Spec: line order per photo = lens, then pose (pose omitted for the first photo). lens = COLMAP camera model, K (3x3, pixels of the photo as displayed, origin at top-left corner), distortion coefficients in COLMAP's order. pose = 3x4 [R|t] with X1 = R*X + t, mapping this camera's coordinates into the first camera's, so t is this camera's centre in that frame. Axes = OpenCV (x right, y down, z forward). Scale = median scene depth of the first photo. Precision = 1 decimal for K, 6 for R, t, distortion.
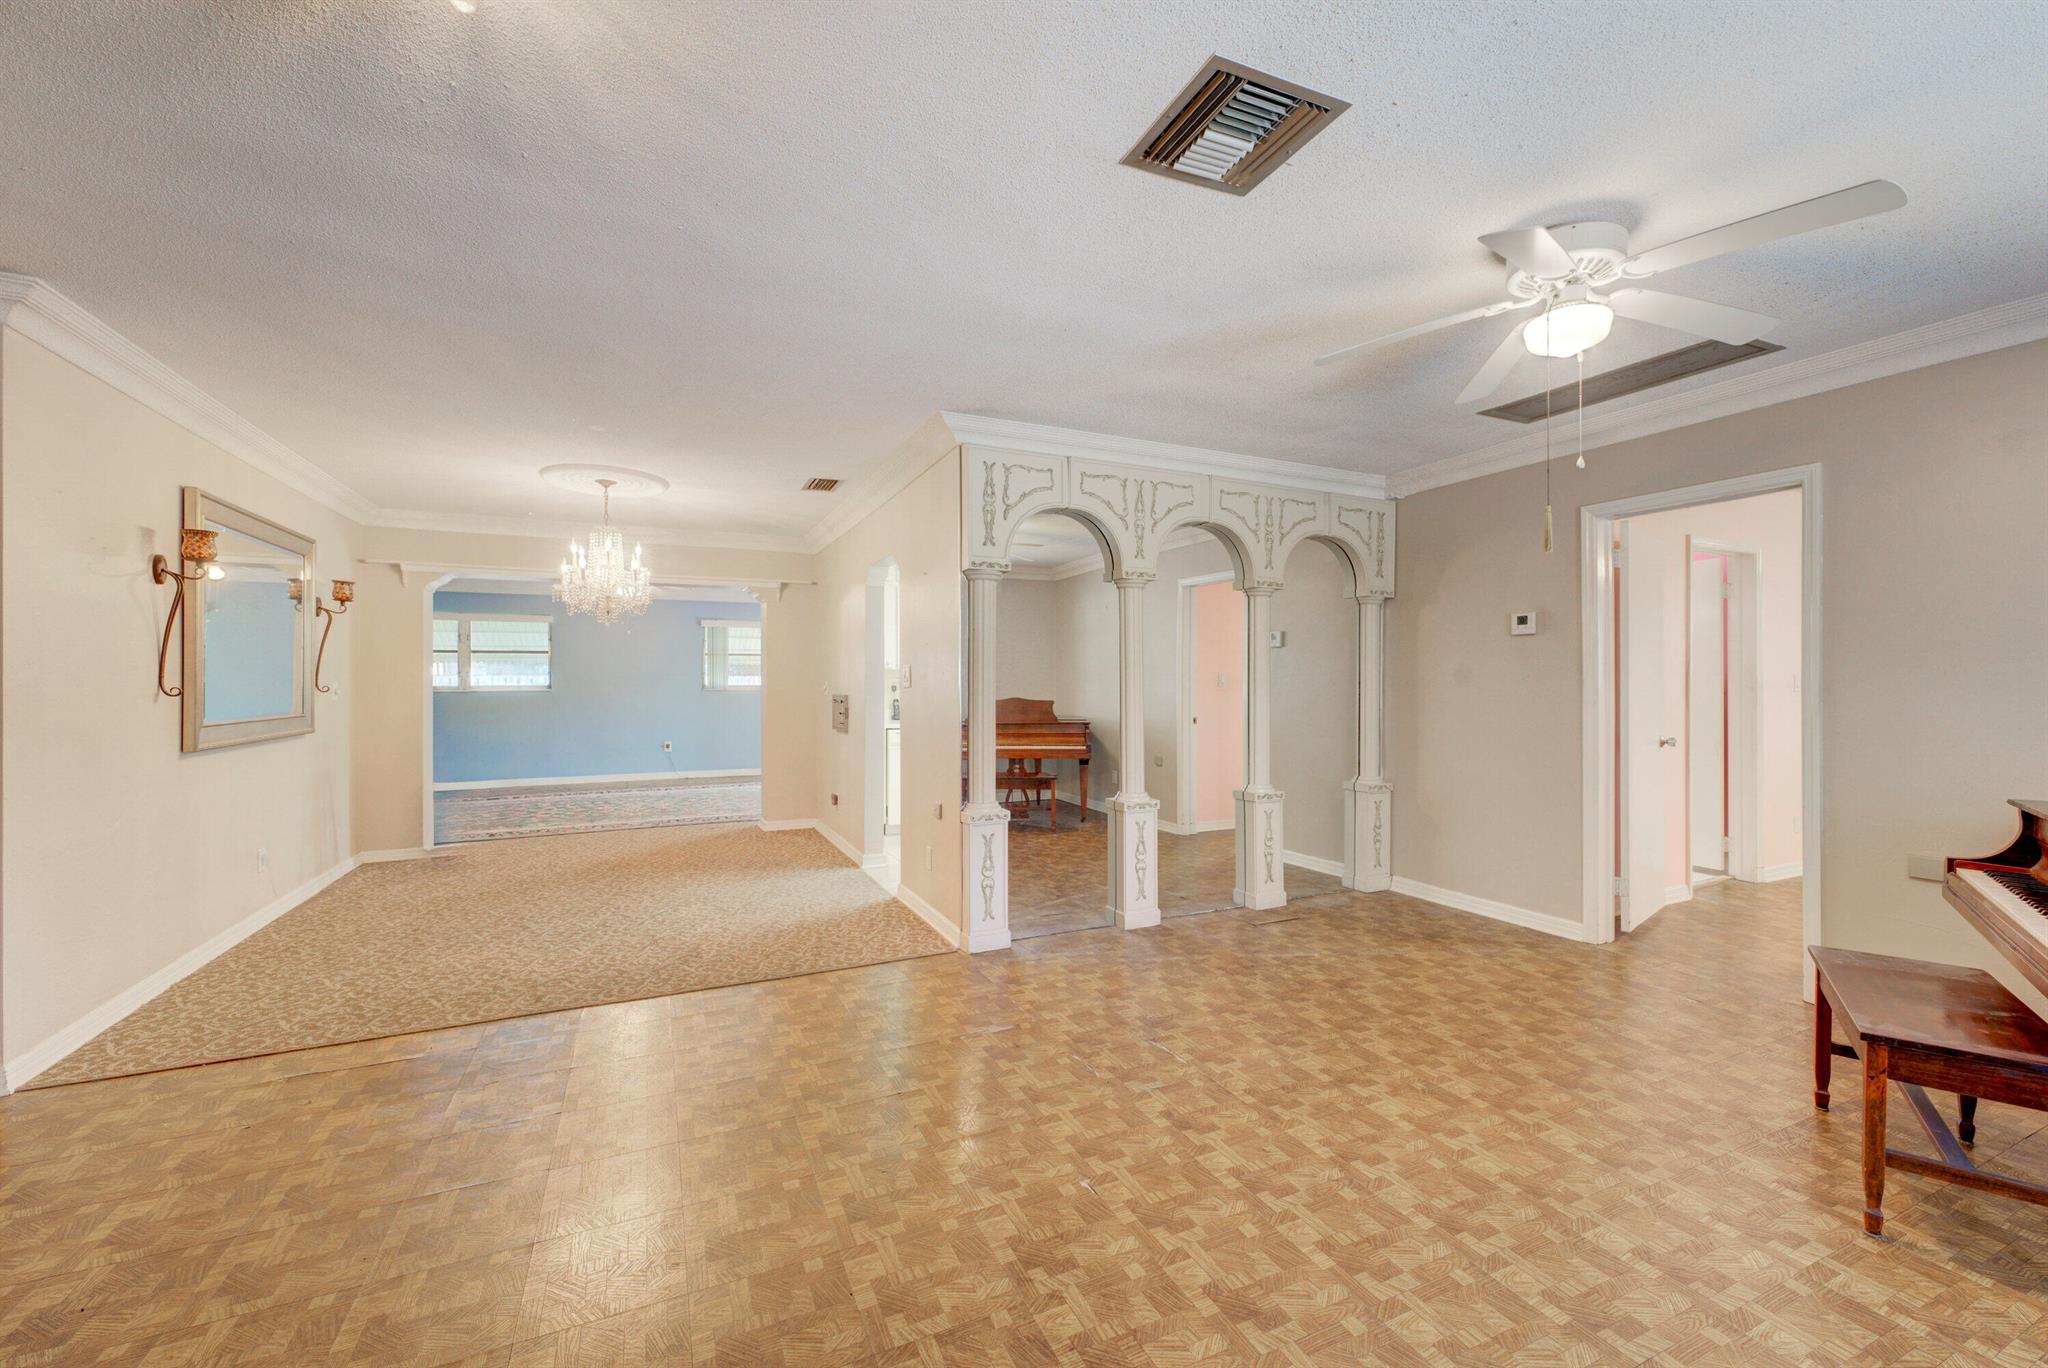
lens RADIAL K [[818.7, 0, 1028.3], [0, 818.7, 683.9], [0, 0, 1]] dist [-0.000294, -0.000359]
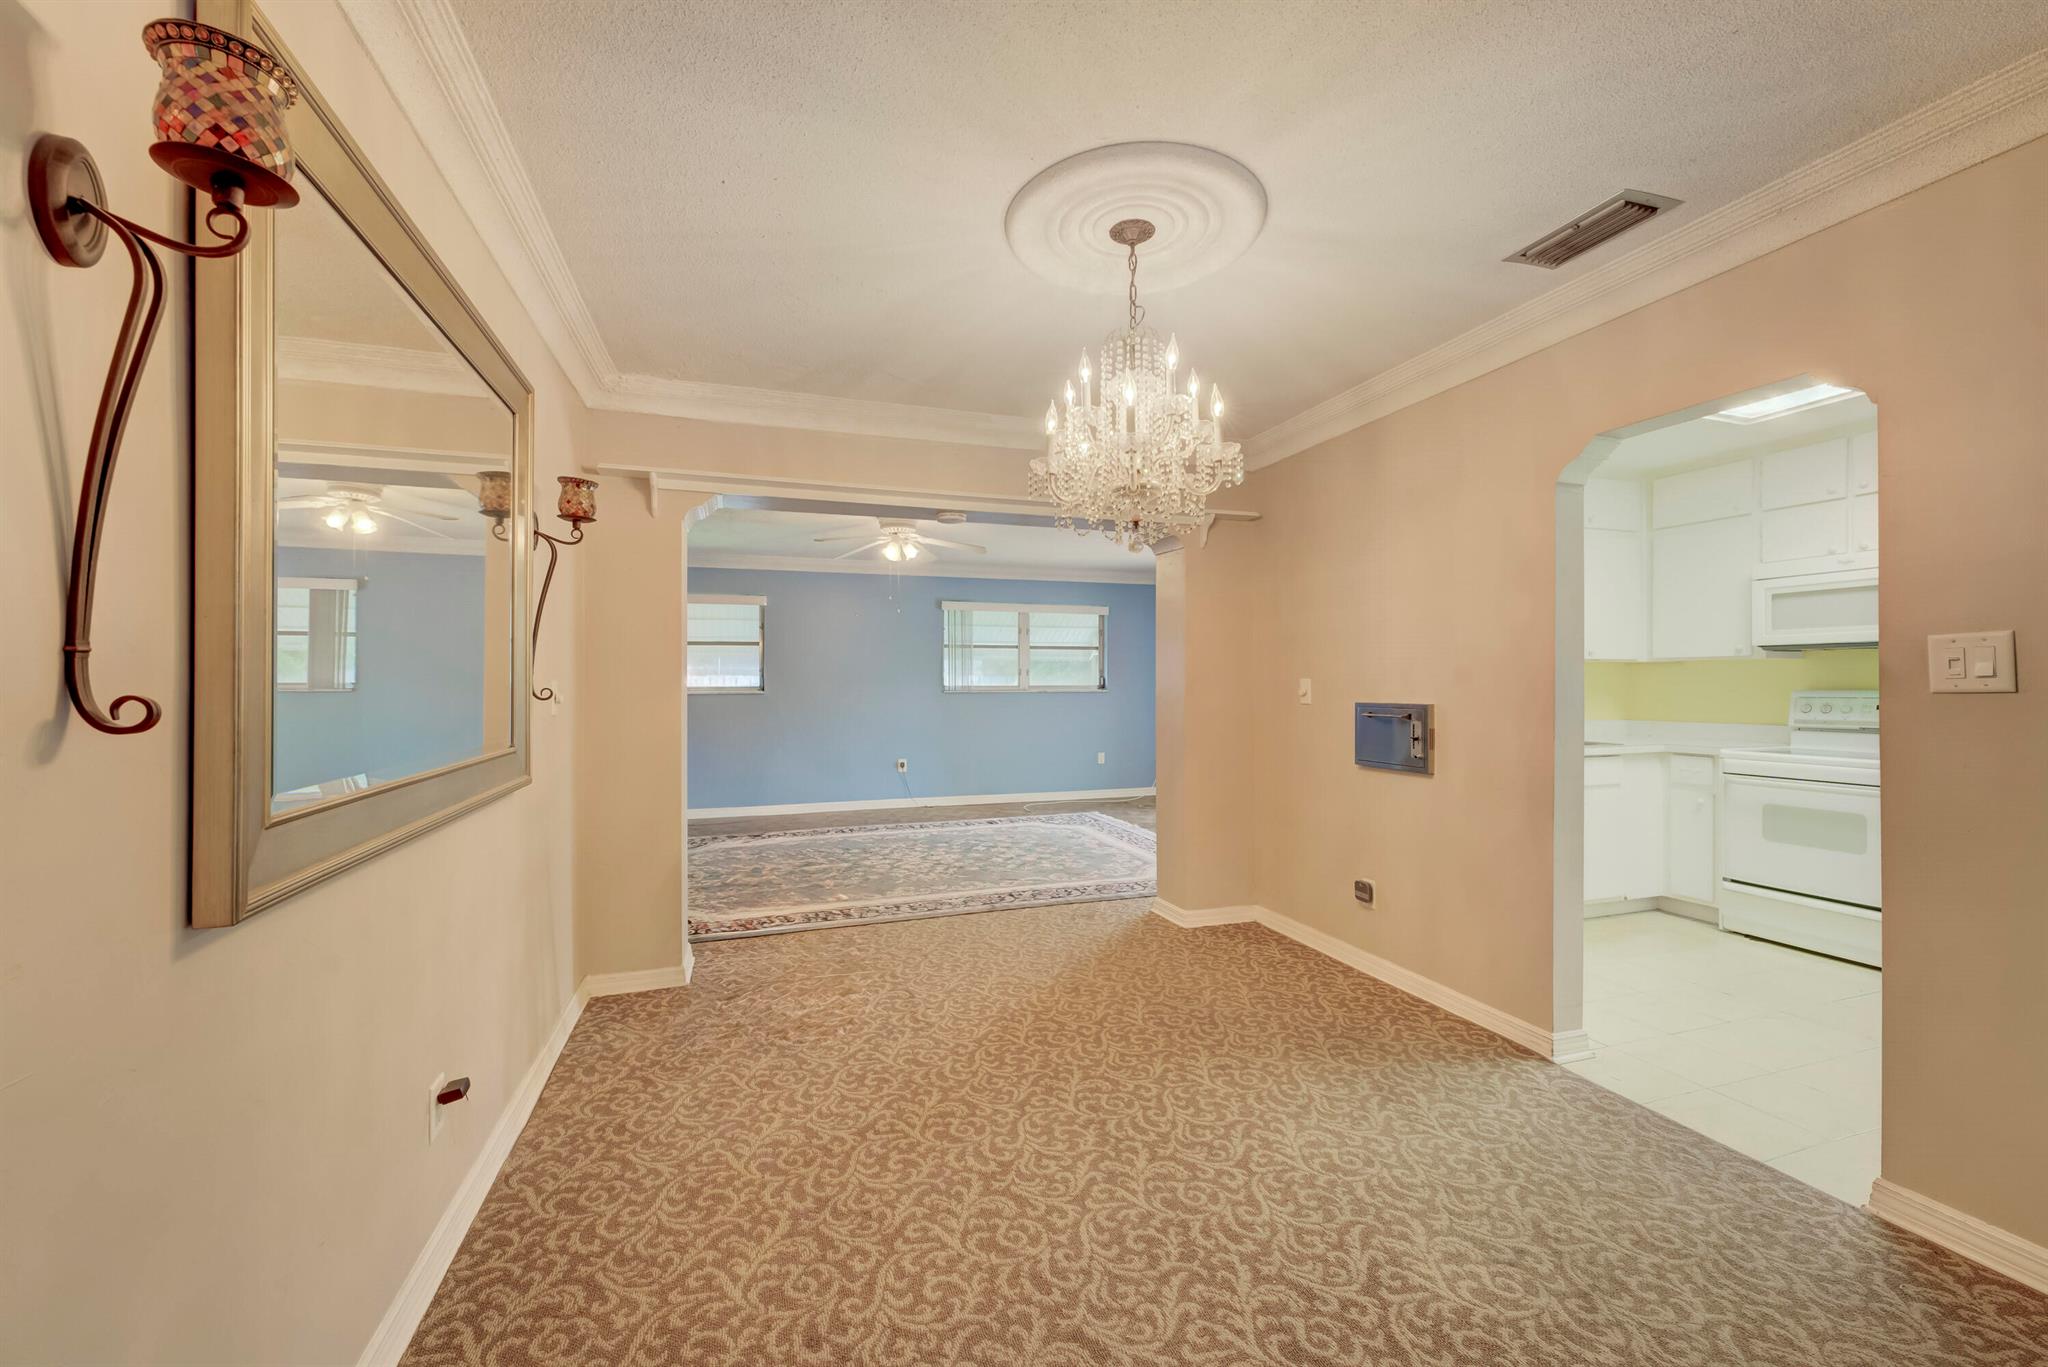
lens RADIAL K [[818.7, 0, 1028.3], [0, 818.7, 683.4], [0, 0, 1]] dist [-0.000294, -0.000359]
pose [[0.993632, -0.000071, -0.112674, -0.665343], [-0.000089, 0.999999, -0.001408, 0.000509], [0.112674, 0.001409, 0.993631, 0.698998]]
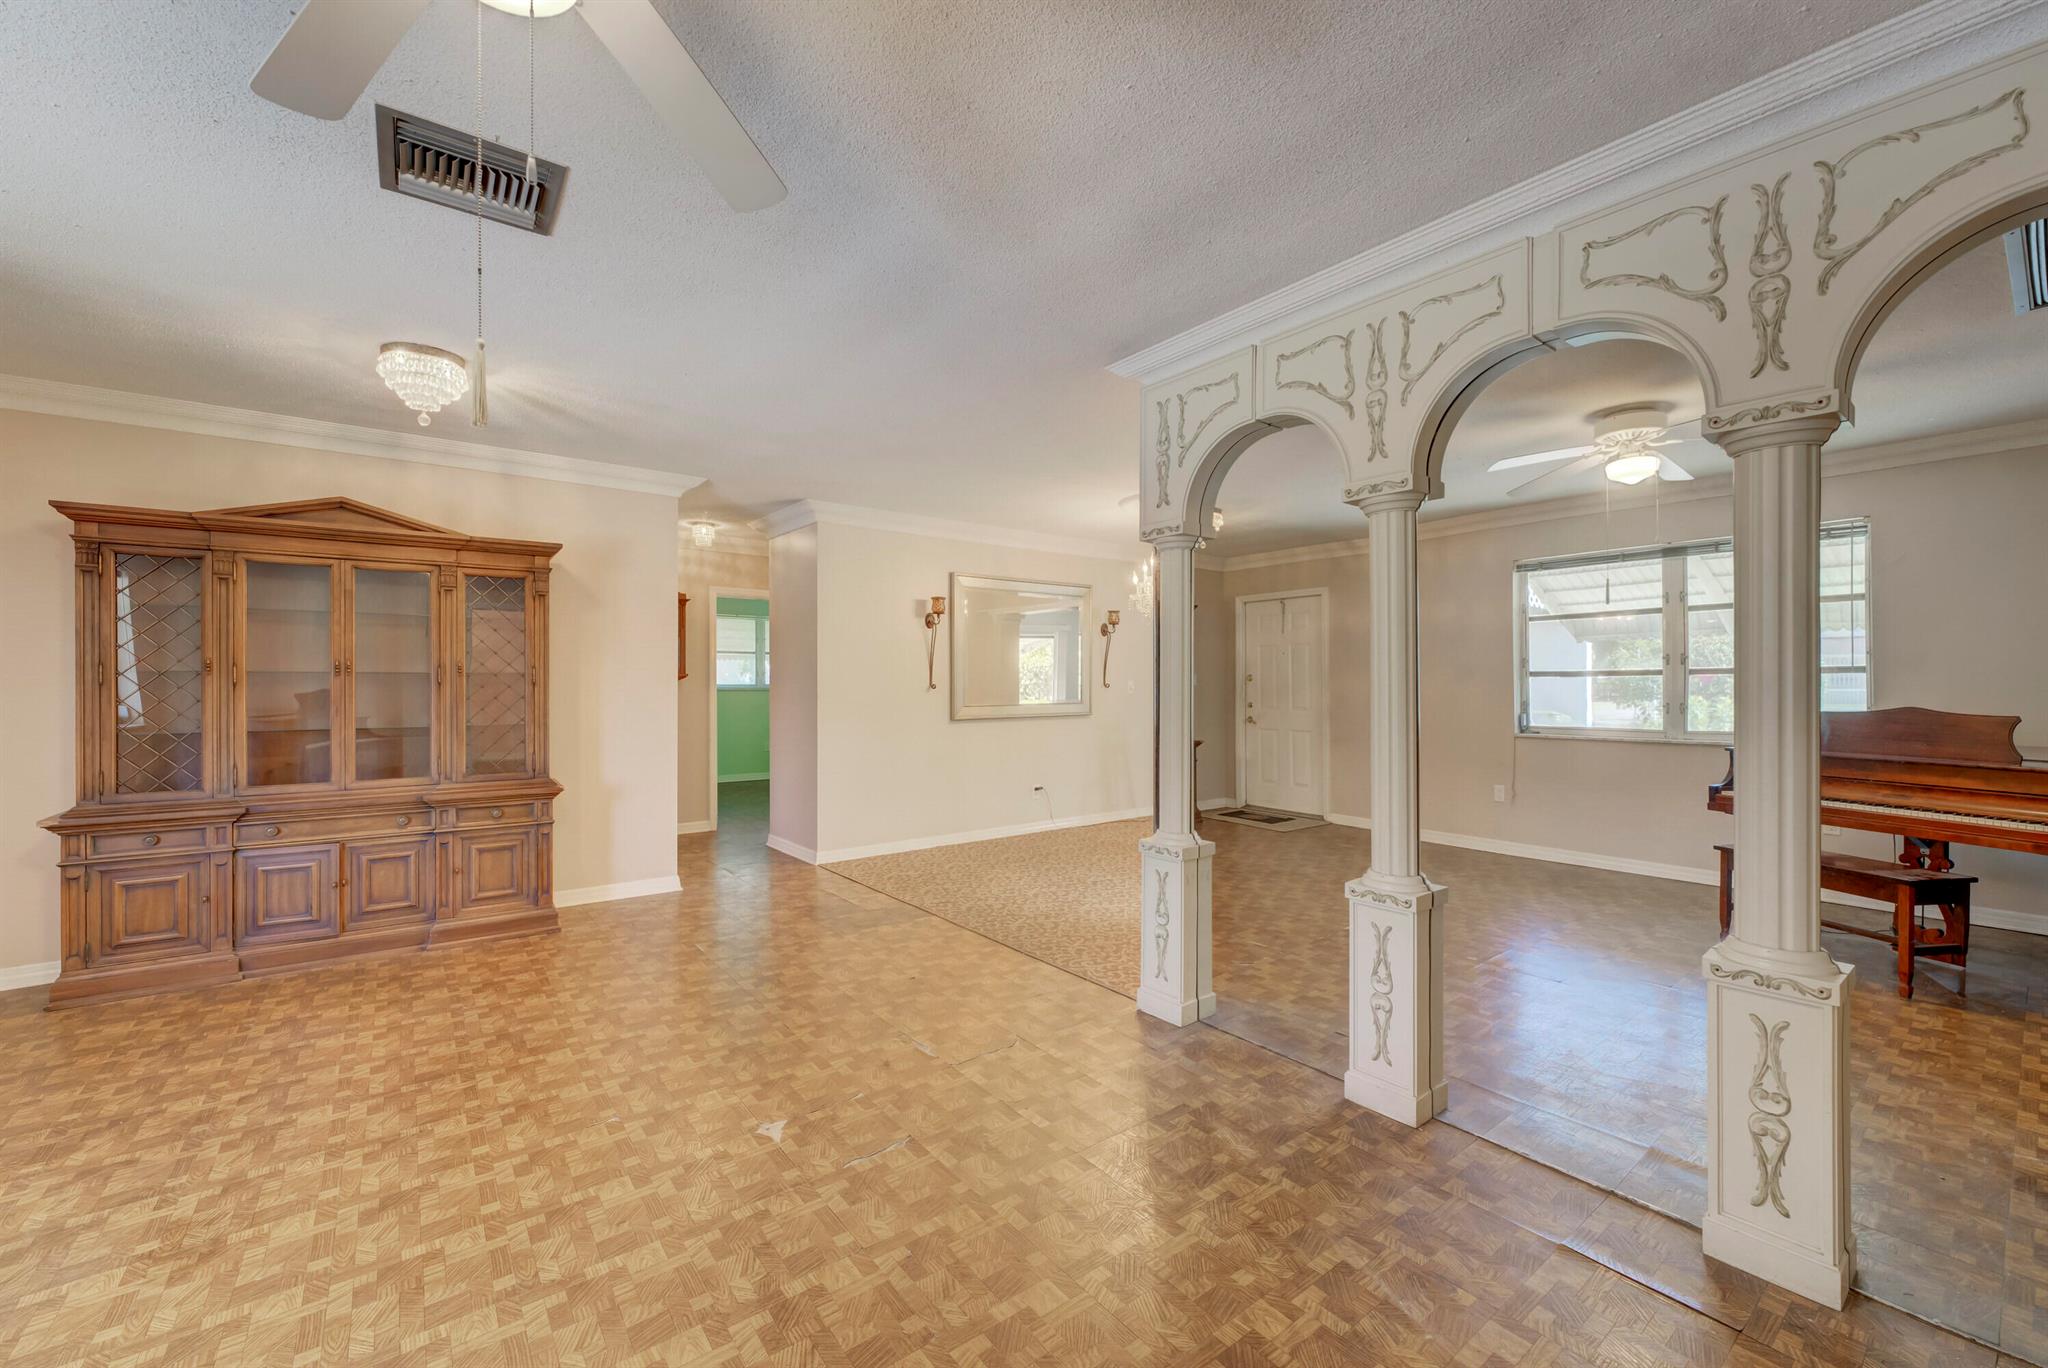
lens RADIAL K [[821.0, 0, 1027.9], [0, 821.0, 683.4], [0, 0, 1]] dist [-0.000141, 0.000151]
pose [[0.219582, 0.000812, -0.975594, 0.707811], [0.000595, 0.999999, 0.000966, 0.001117], [0.975594, -0.000792, 0.219581, 0.709283]]
